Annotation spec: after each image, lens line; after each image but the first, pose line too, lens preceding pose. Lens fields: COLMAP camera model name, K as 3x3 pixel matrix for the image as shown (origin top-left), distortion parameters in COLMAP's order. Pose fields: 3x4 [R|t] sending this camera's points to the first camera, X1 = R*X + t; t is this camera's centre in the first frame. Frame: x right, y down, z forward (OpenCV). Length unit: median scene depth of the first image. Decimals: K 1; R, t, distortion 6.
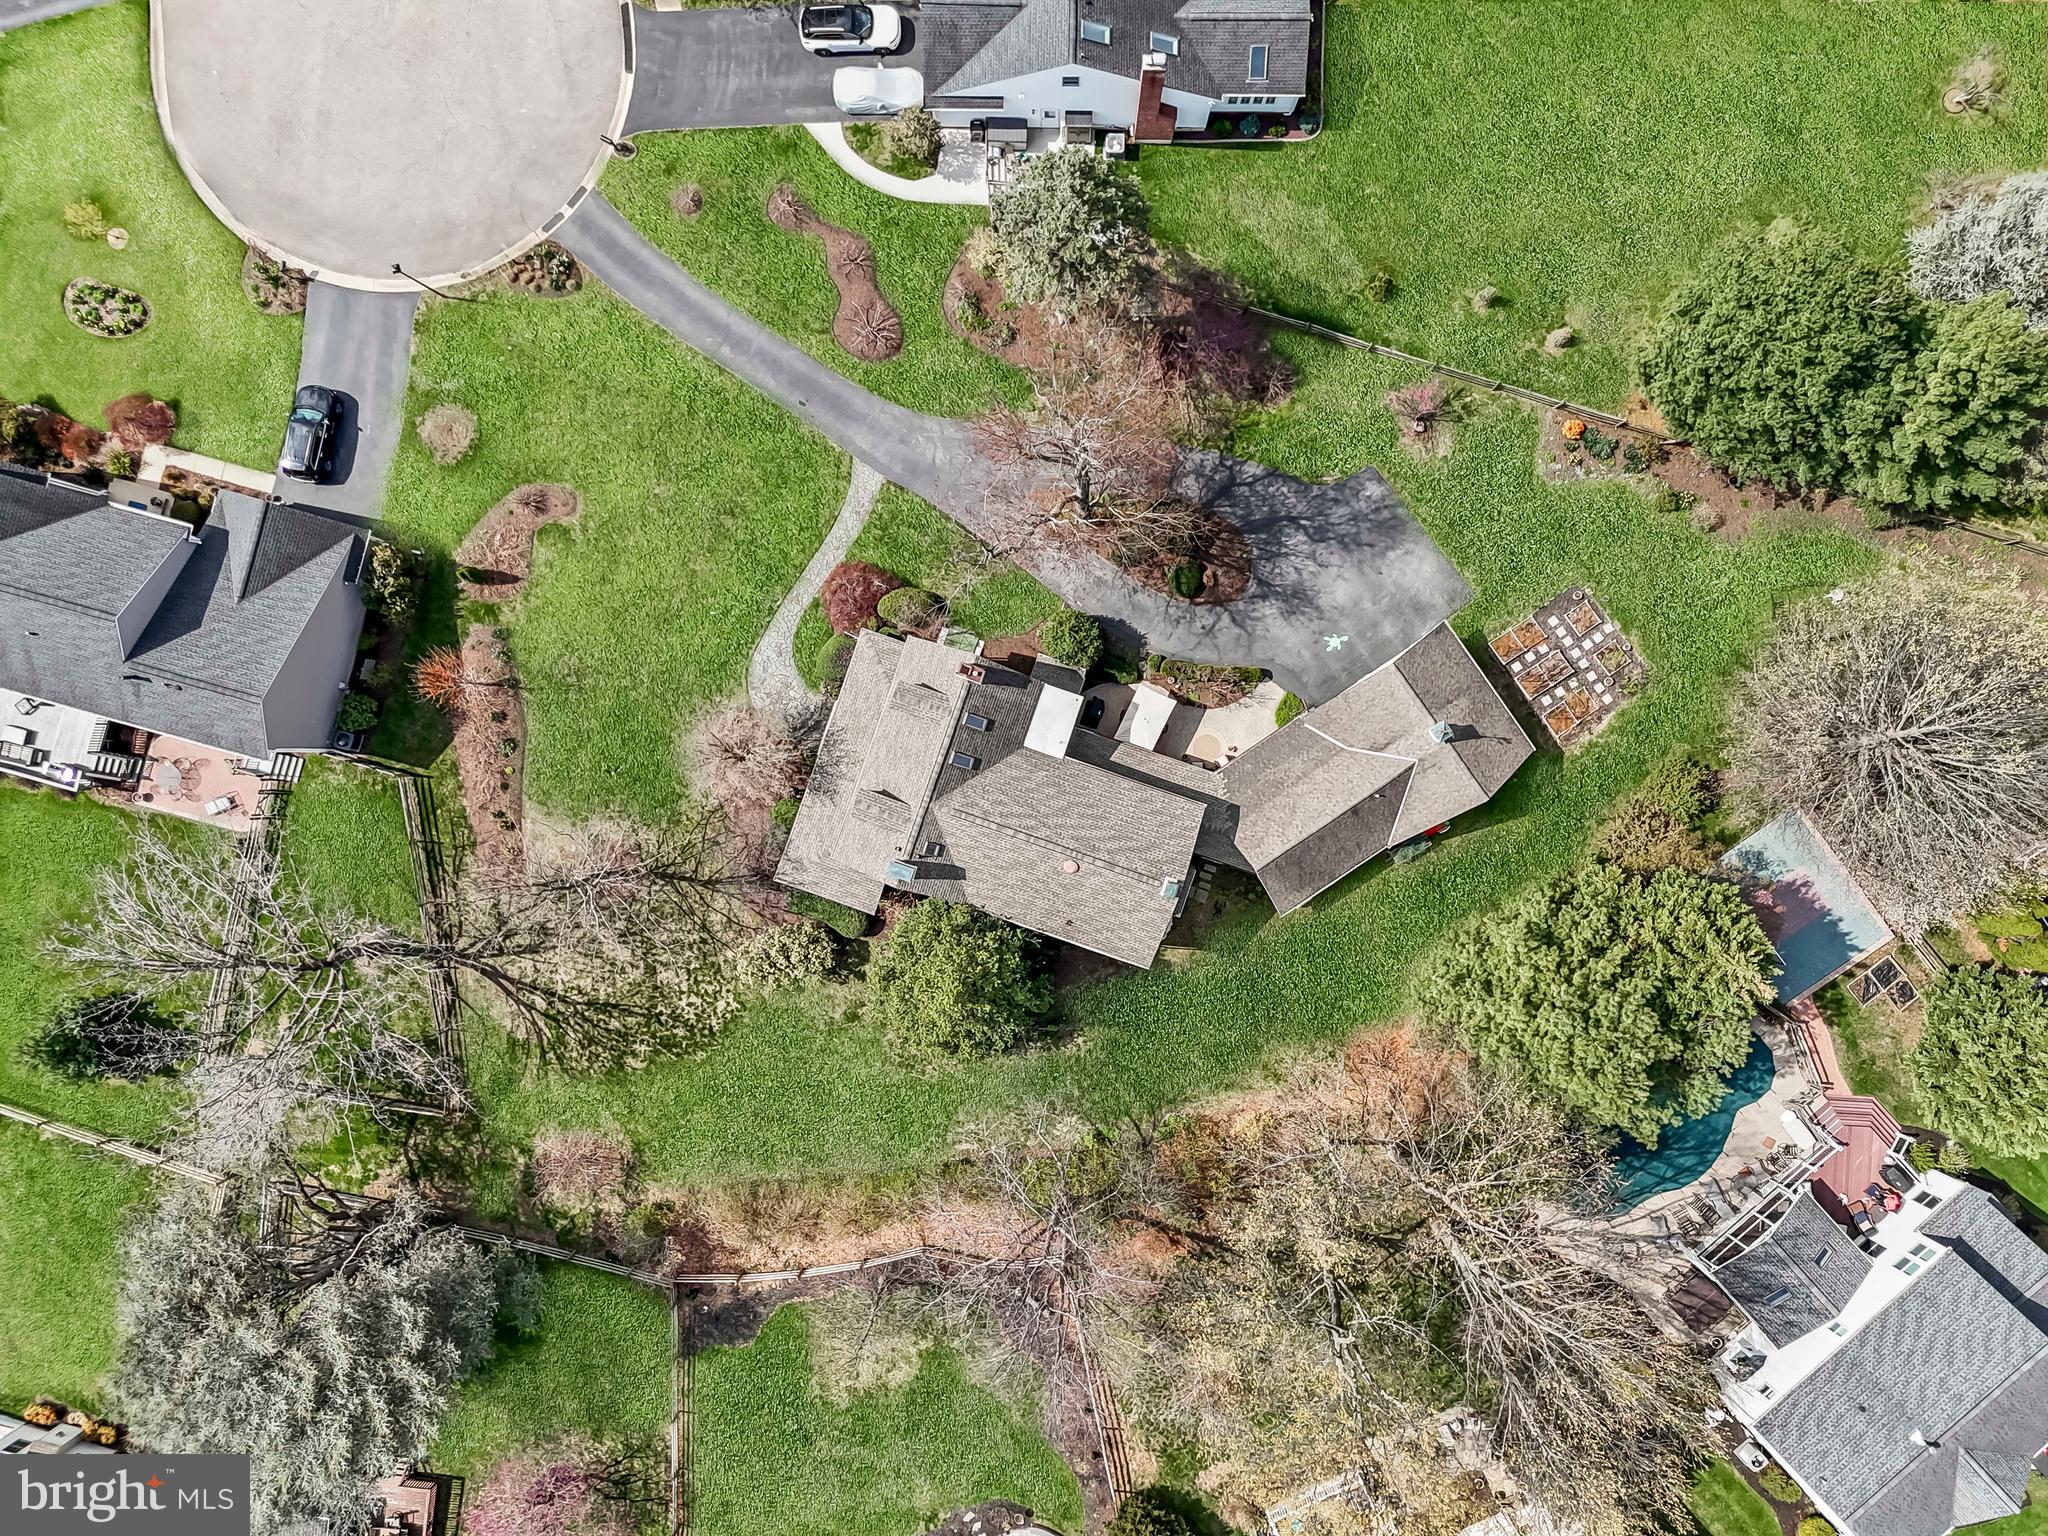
lens RADIAL K [[1463.7, 0, 1015.0], [0, 1463.7, 756.4], [0, 0, 1]] dist [0.092235, -0.087019]
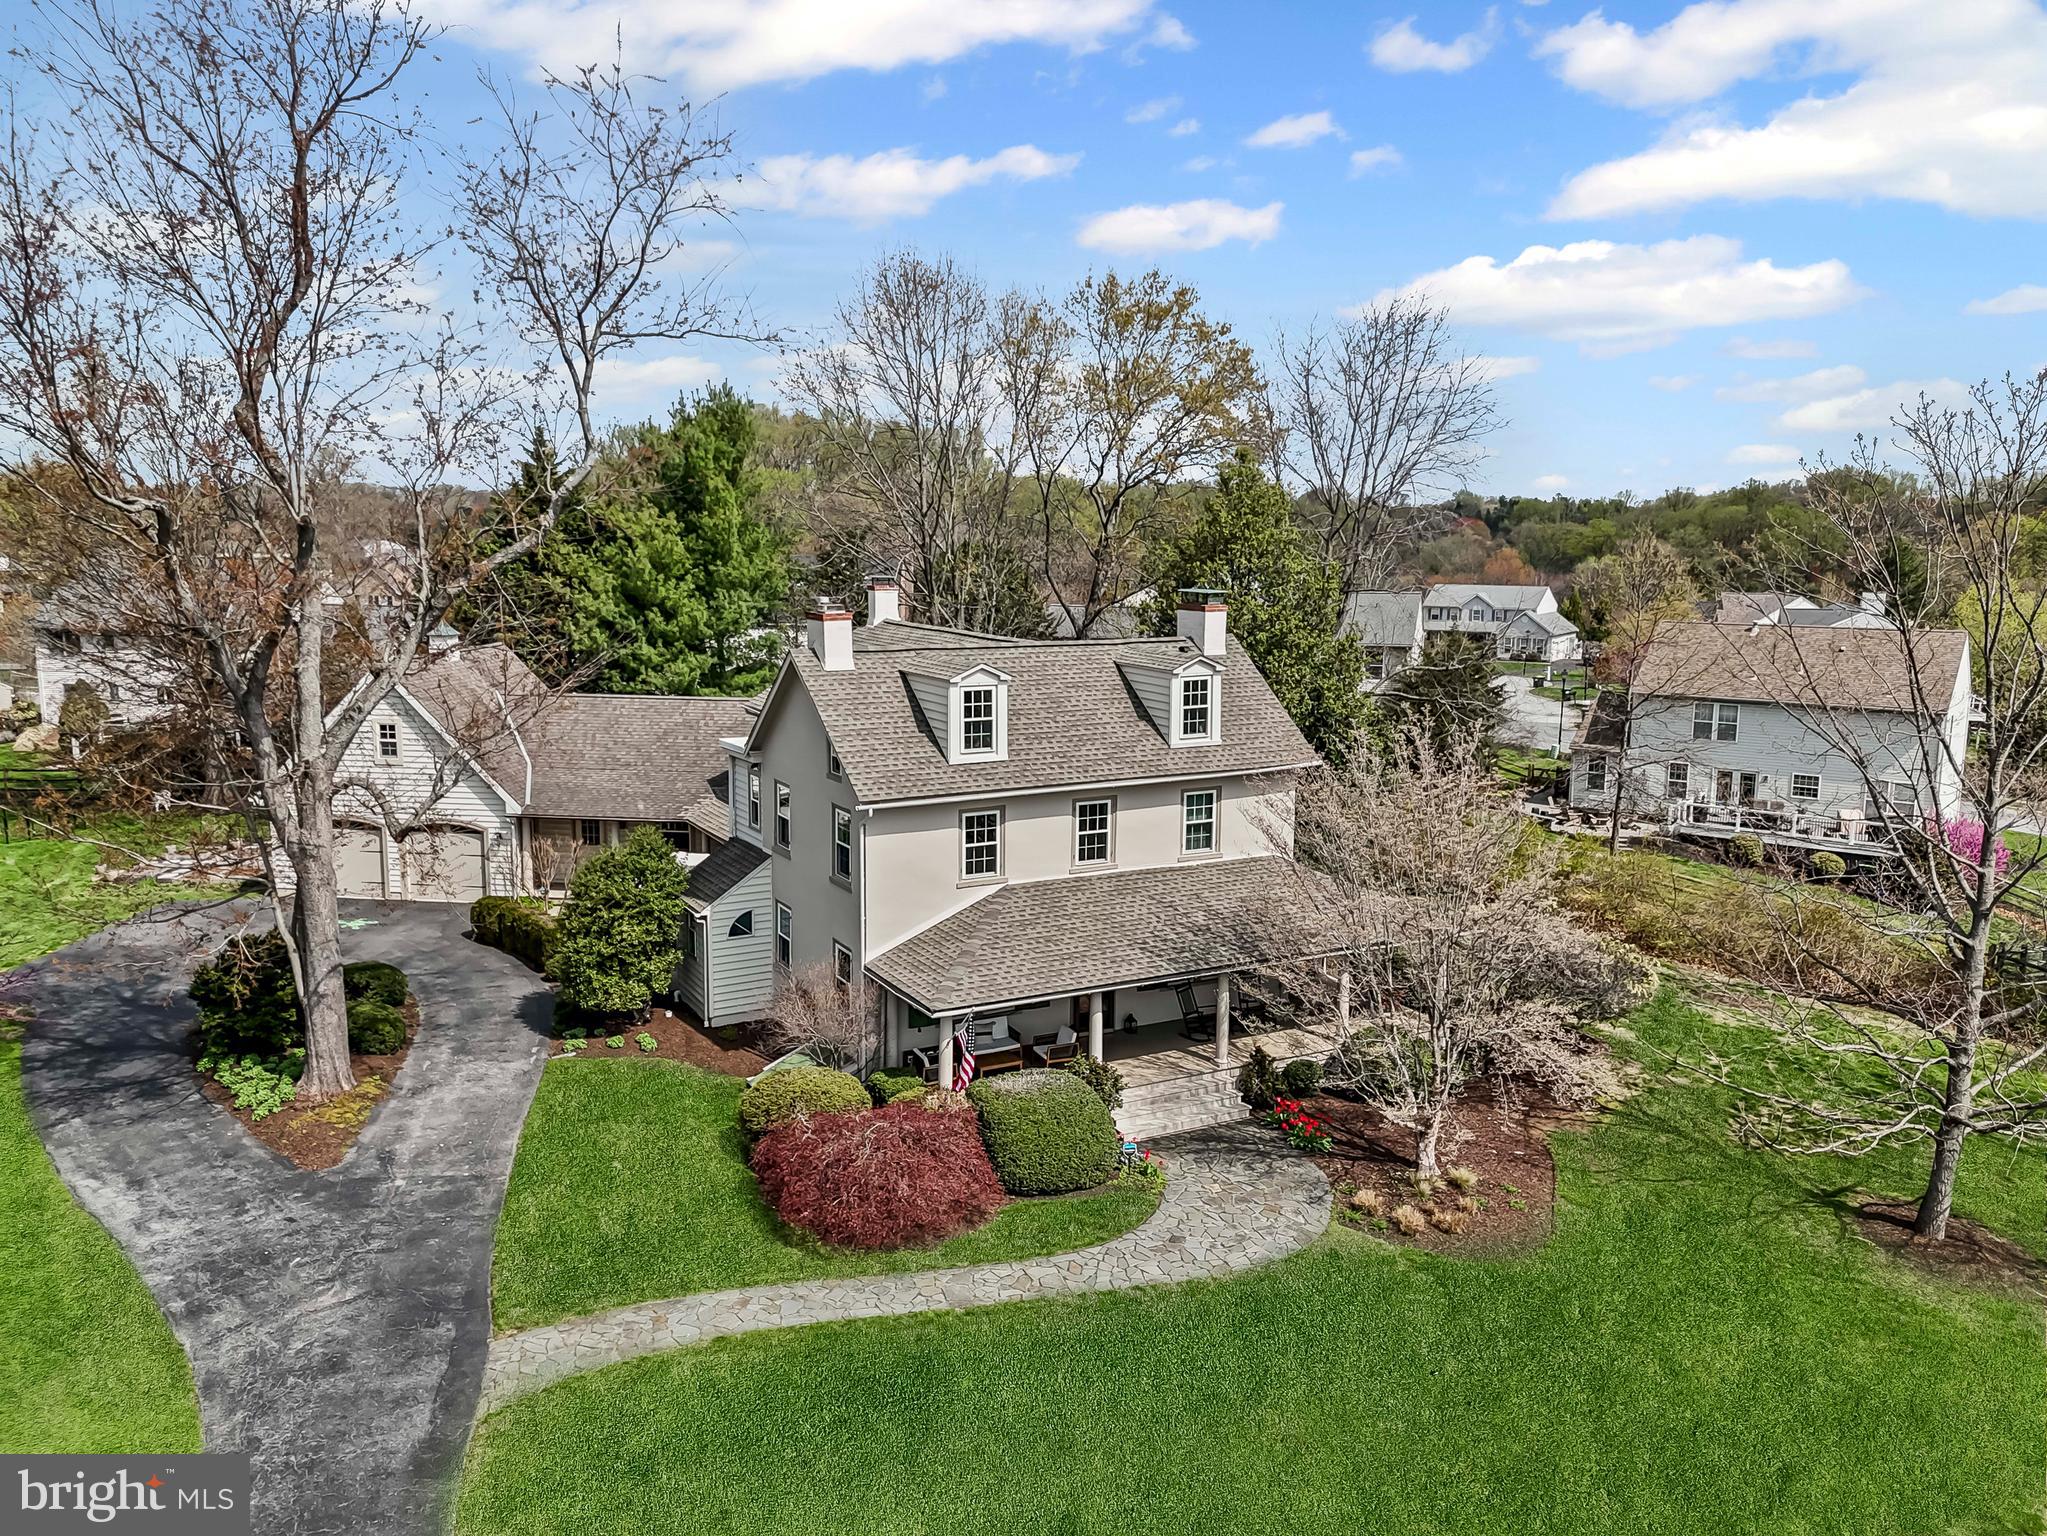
lens RADIAL K [[1502.5, 0, 1023.5], [0, 1502.5, 768.0], [0, 0, 1]] dist [0.053735, -0.009125]
pose [[-0.744159, -0.087947, 0.662187, -0.350844], [0.667985, -0.090977, 0.738592, -0.331159], [-0.004713, 0.991962, 0.126449, 0.873021]]
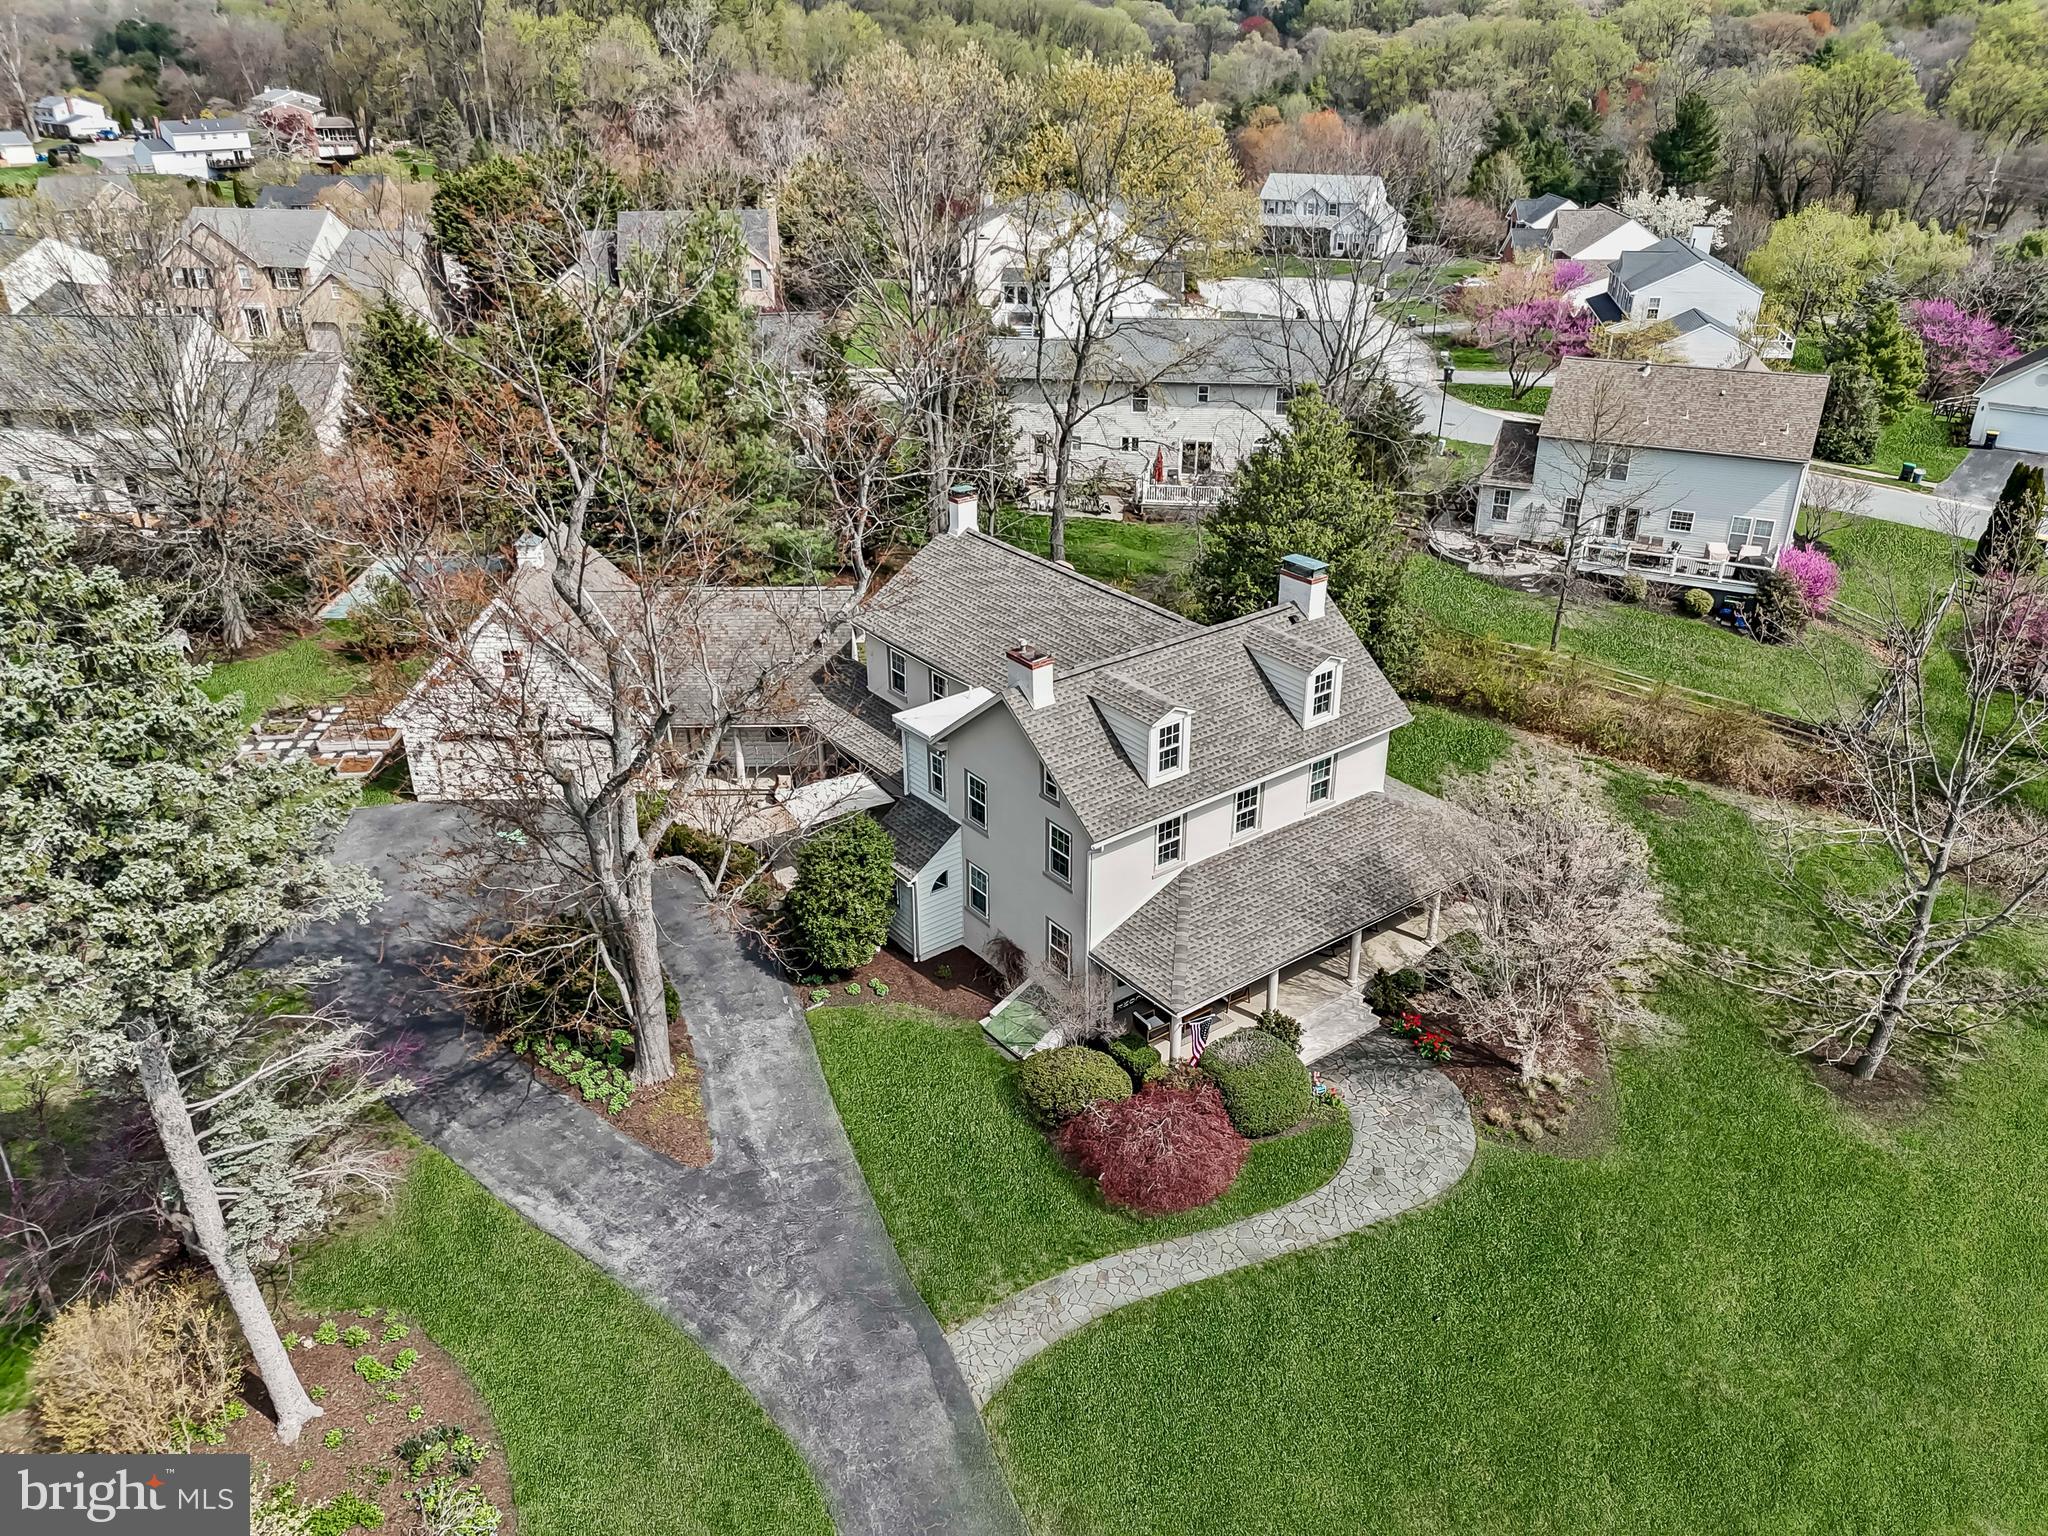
lens RADIAL K [[1463.7, 0, 1015.0], [0, 1463.7, 756.4], [0, 0, 1]] dist [0.092235, -0.087019]
pose [[-0.834774, -0.220953, 0.504314, -0.269747], [0.550384, -0.360094, 0.753266, -0.426008], [0.015164, 0.906373, 0.422206, 0.711279]]
